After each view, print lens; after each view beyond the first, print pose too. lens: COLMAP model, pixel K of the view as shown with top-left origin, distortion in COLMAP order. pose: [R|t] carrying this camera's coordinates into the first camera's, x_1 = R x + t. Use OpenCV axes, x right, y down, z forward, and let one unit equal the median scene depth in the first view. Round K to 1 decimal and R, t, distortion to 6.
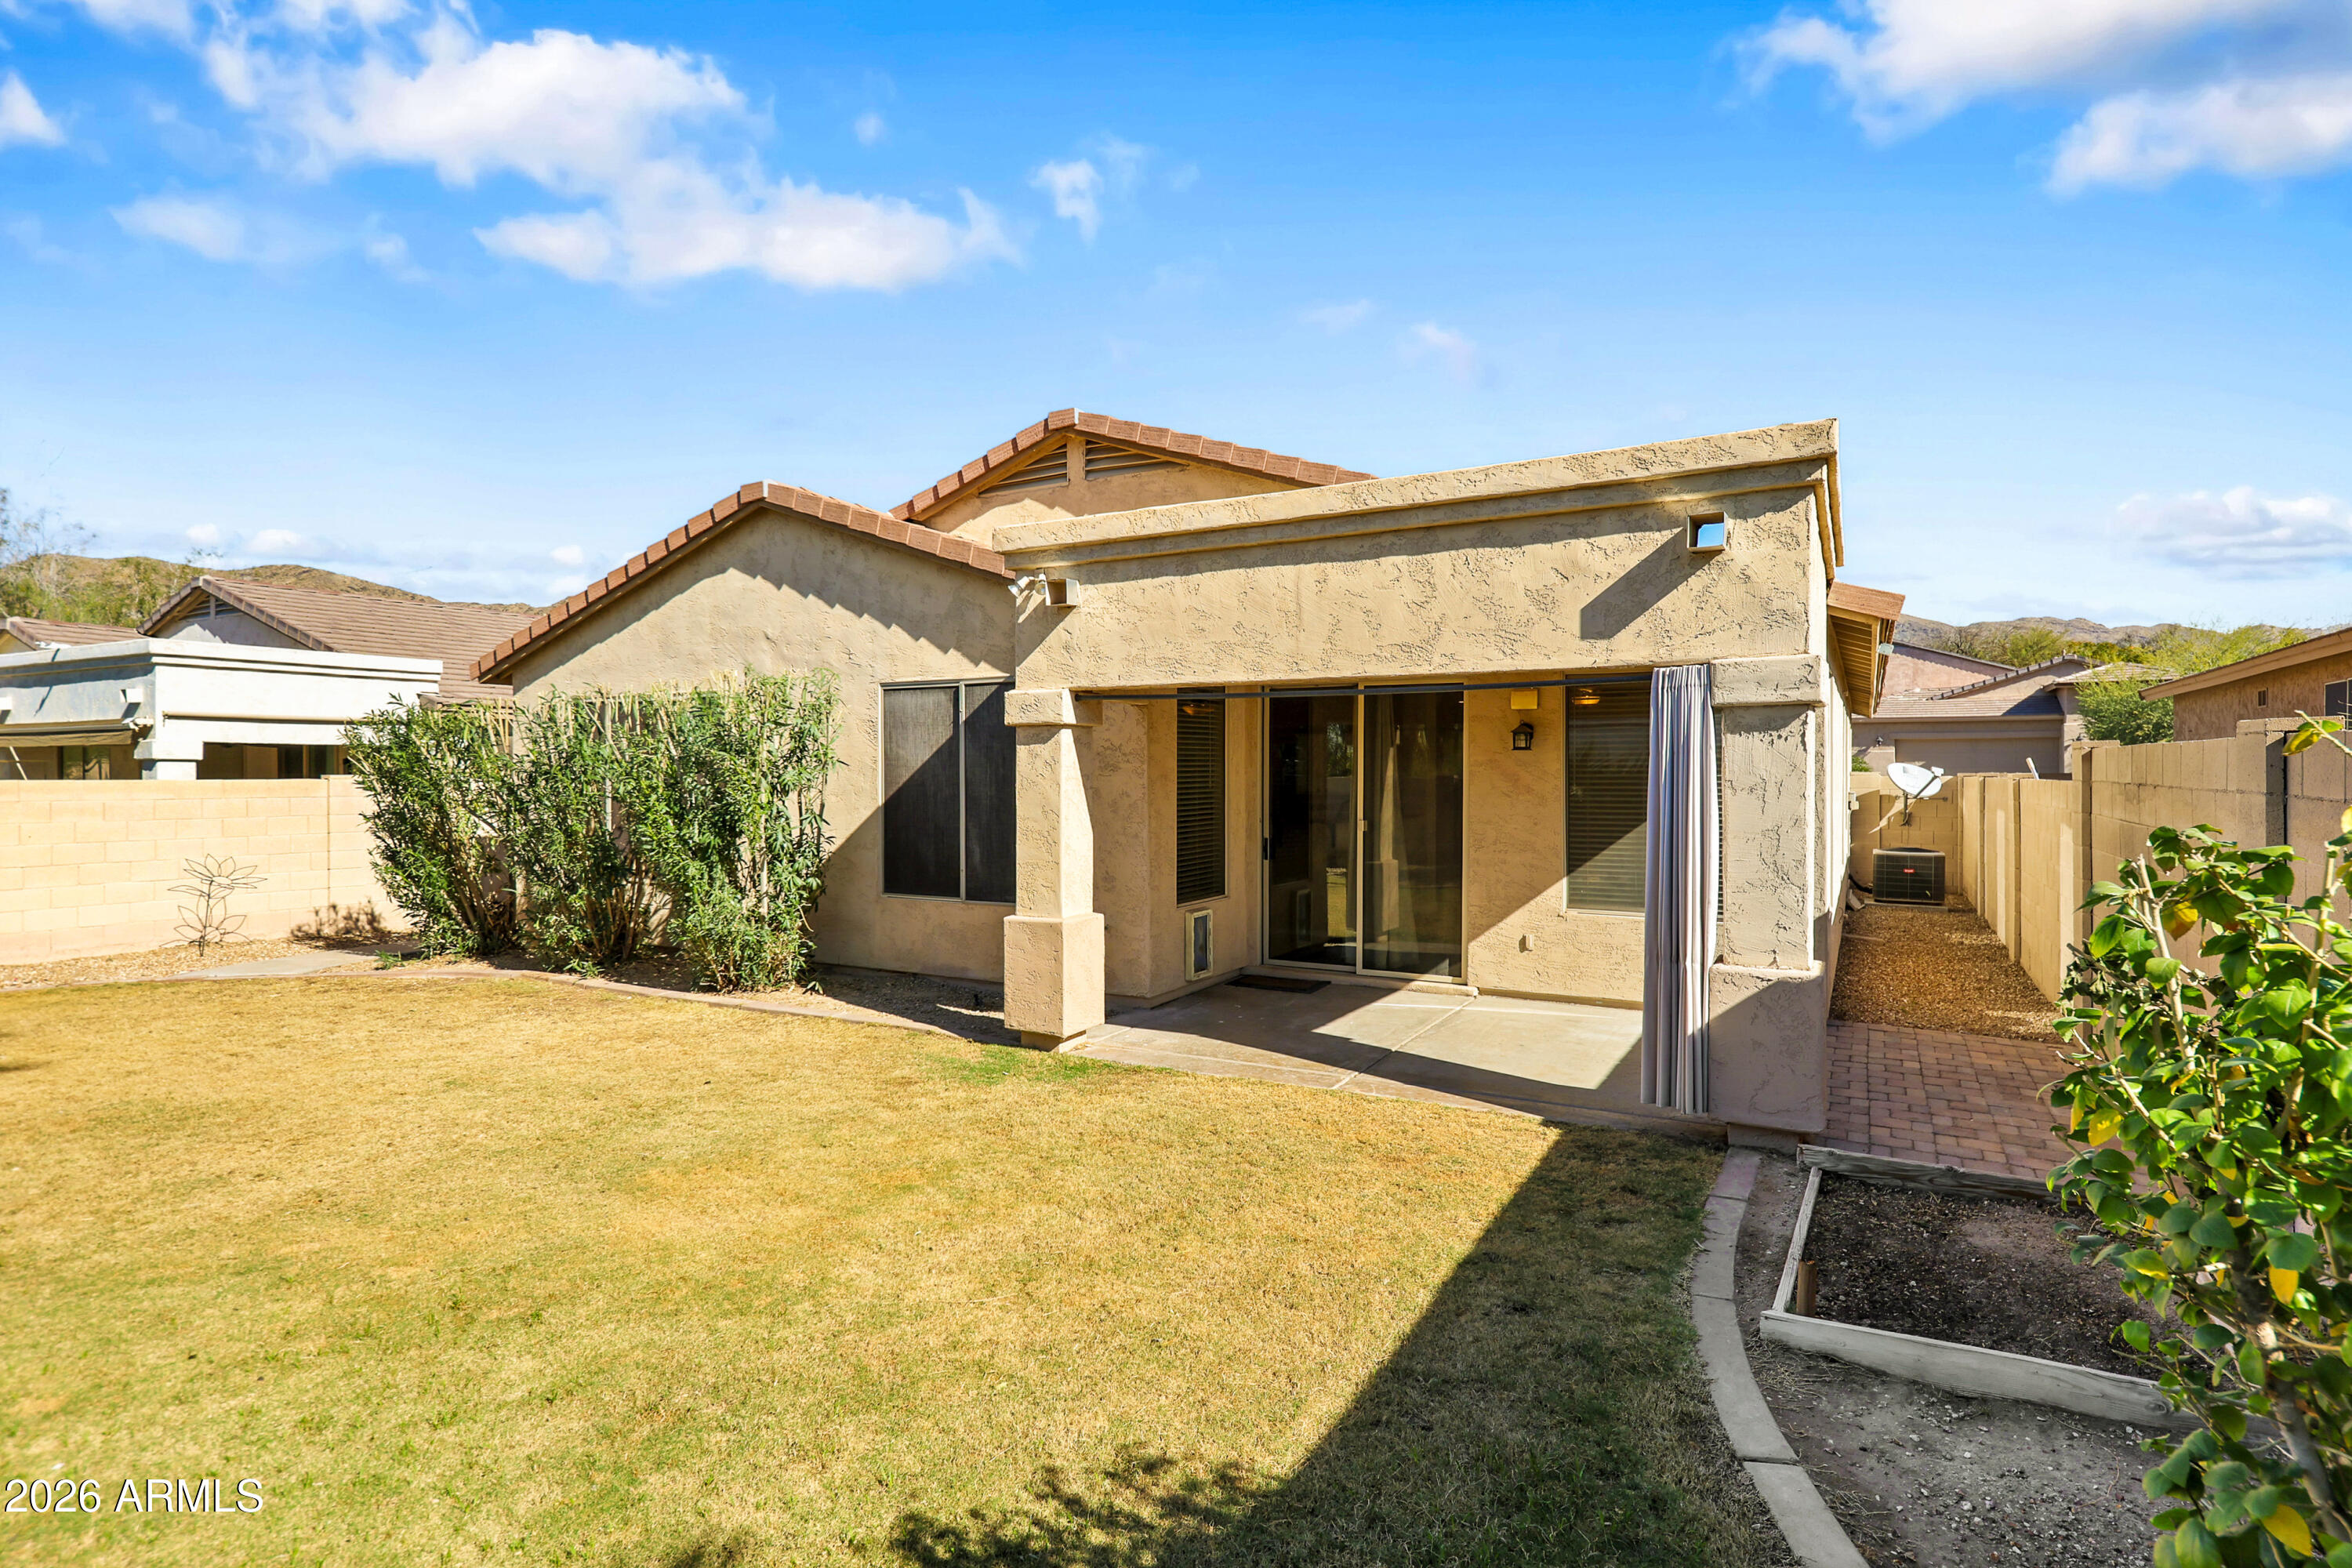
lens RADIAL K [[1211.6, 0, 1176.0], [0, 1211.6, 784.0], [0, 0, 1]] dist [0.003553, 0.000542]
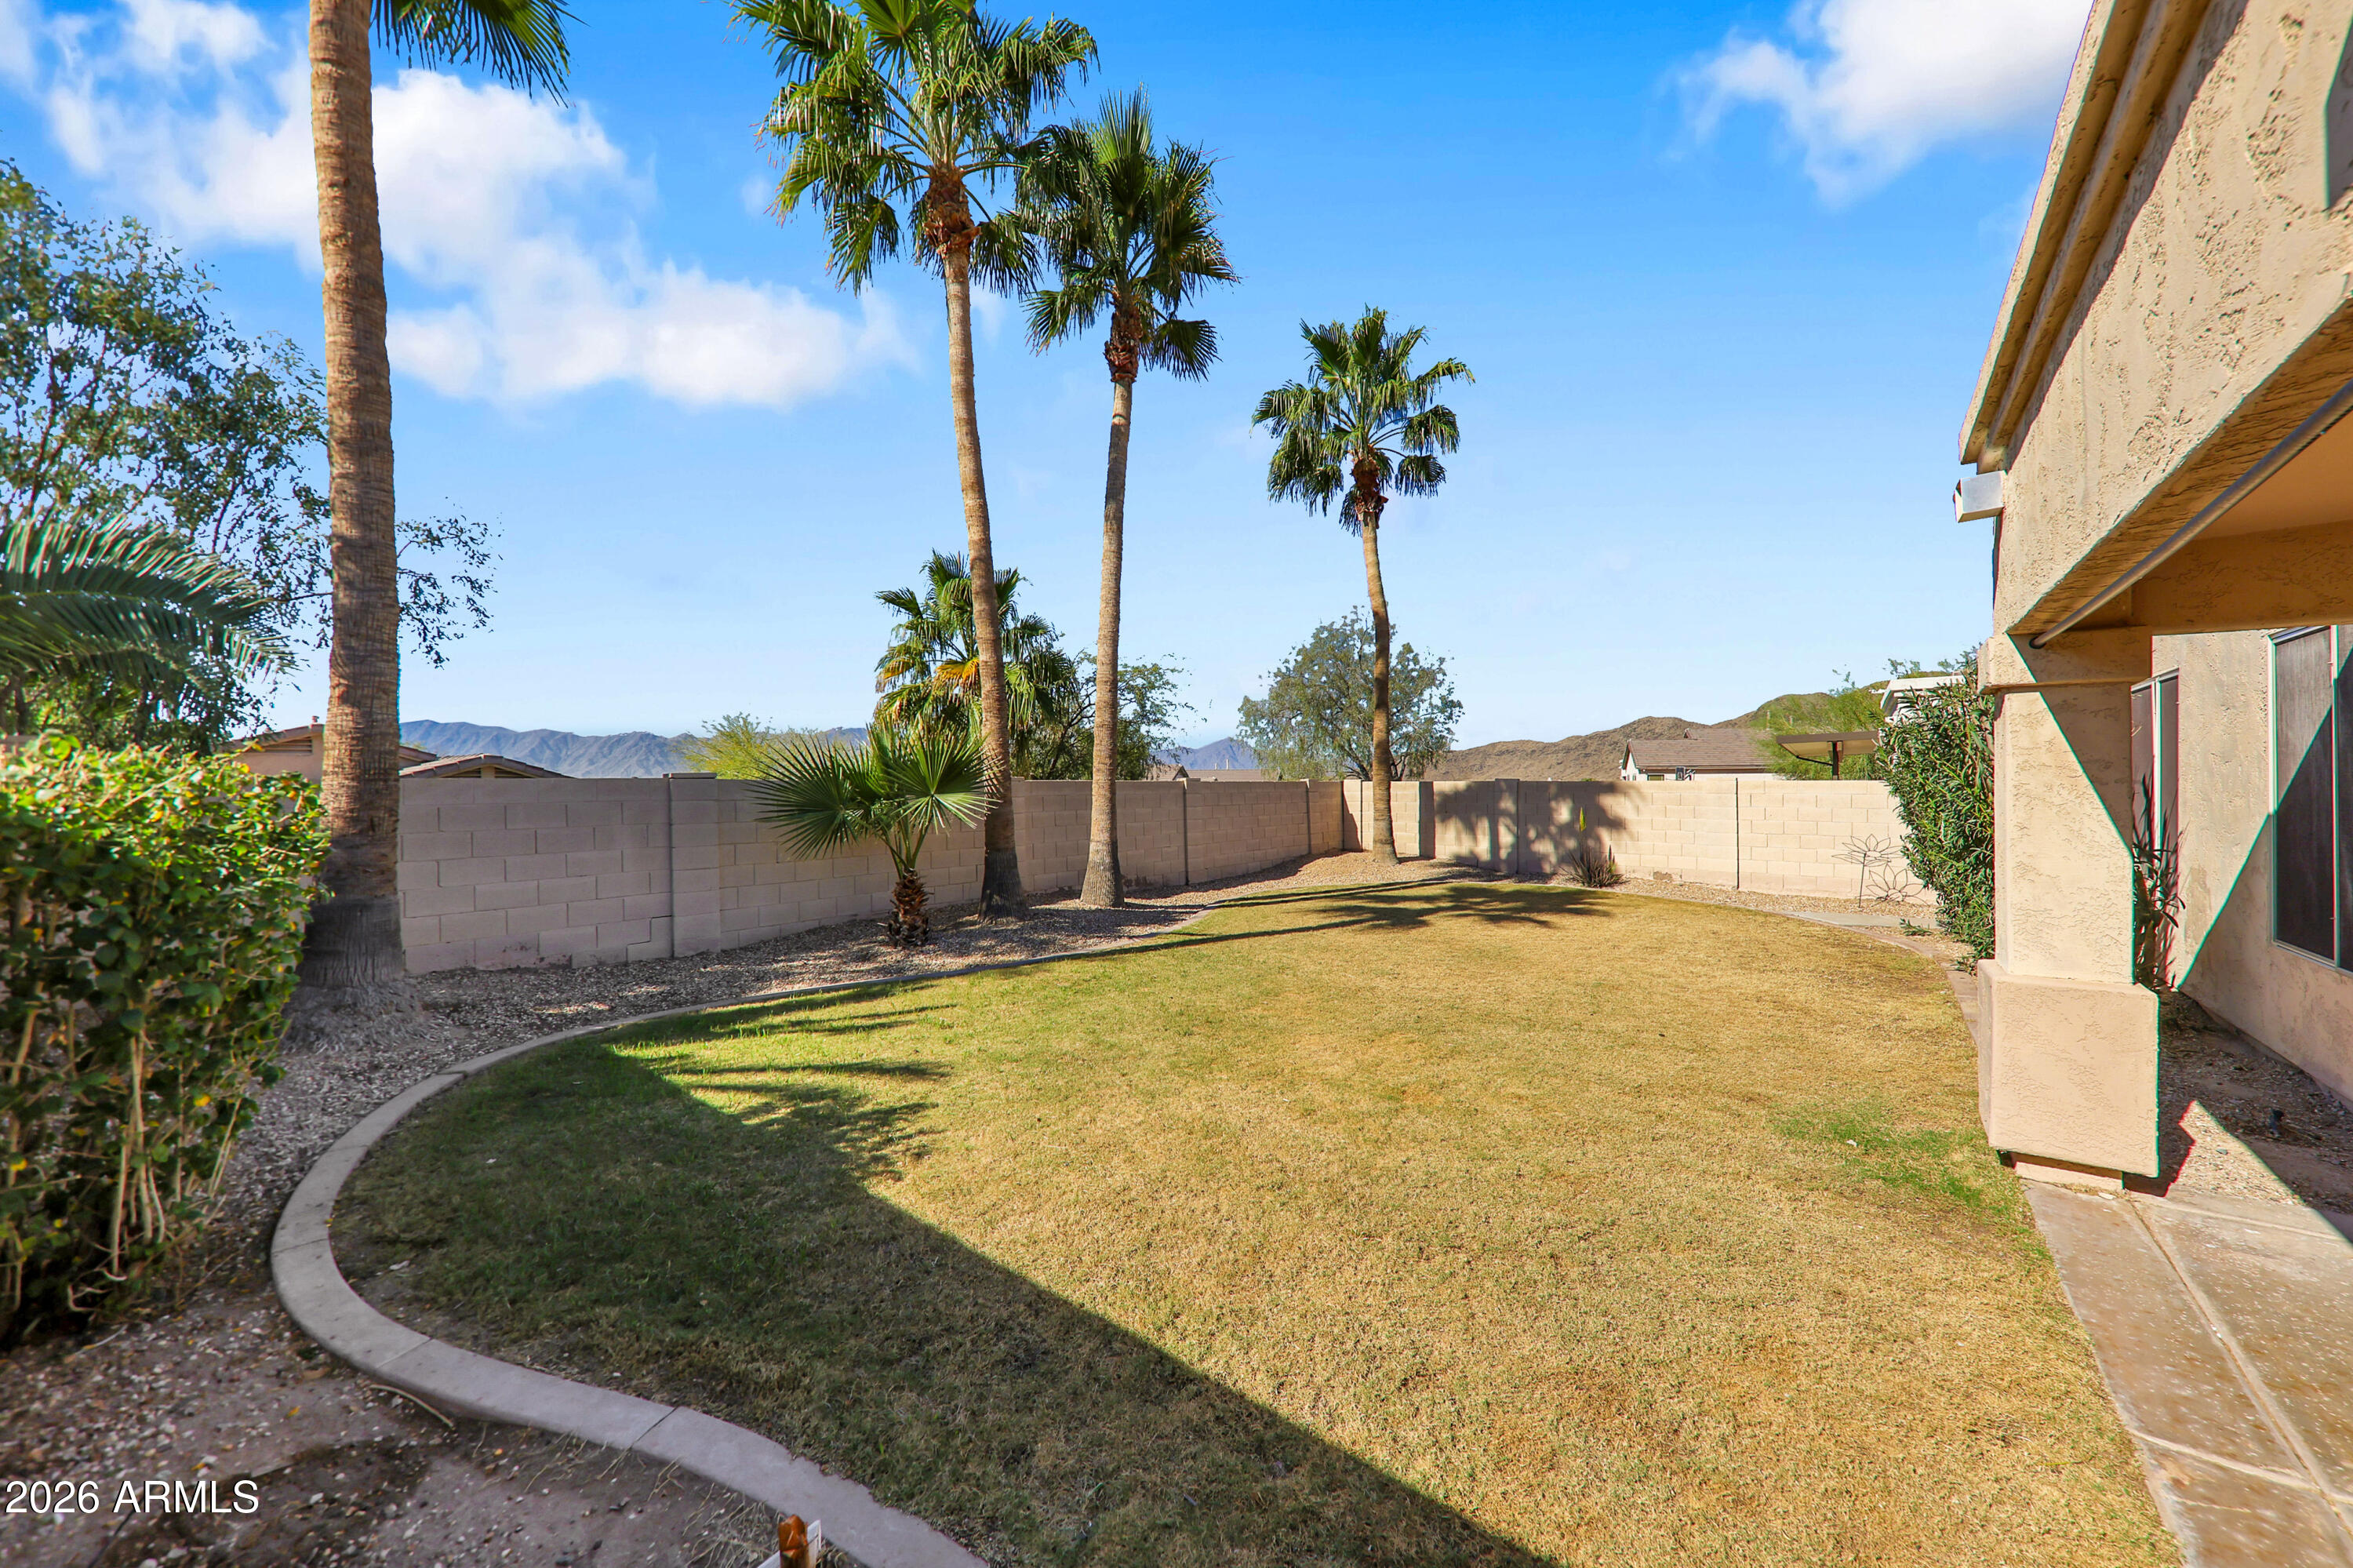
lens RADIAL K [[833.7, 0, 1172.2], [0, 833.7, 799.9], [0, 0, 1]] dist [0.002292, -0.000152]
pose [[-0.160327, 0.019718, -0.986867, 0.885766], [-0.010670, 0.999707, 0.021708, 0.018542], [0.987006, 0.014010, -0.160070, 1.249712]]
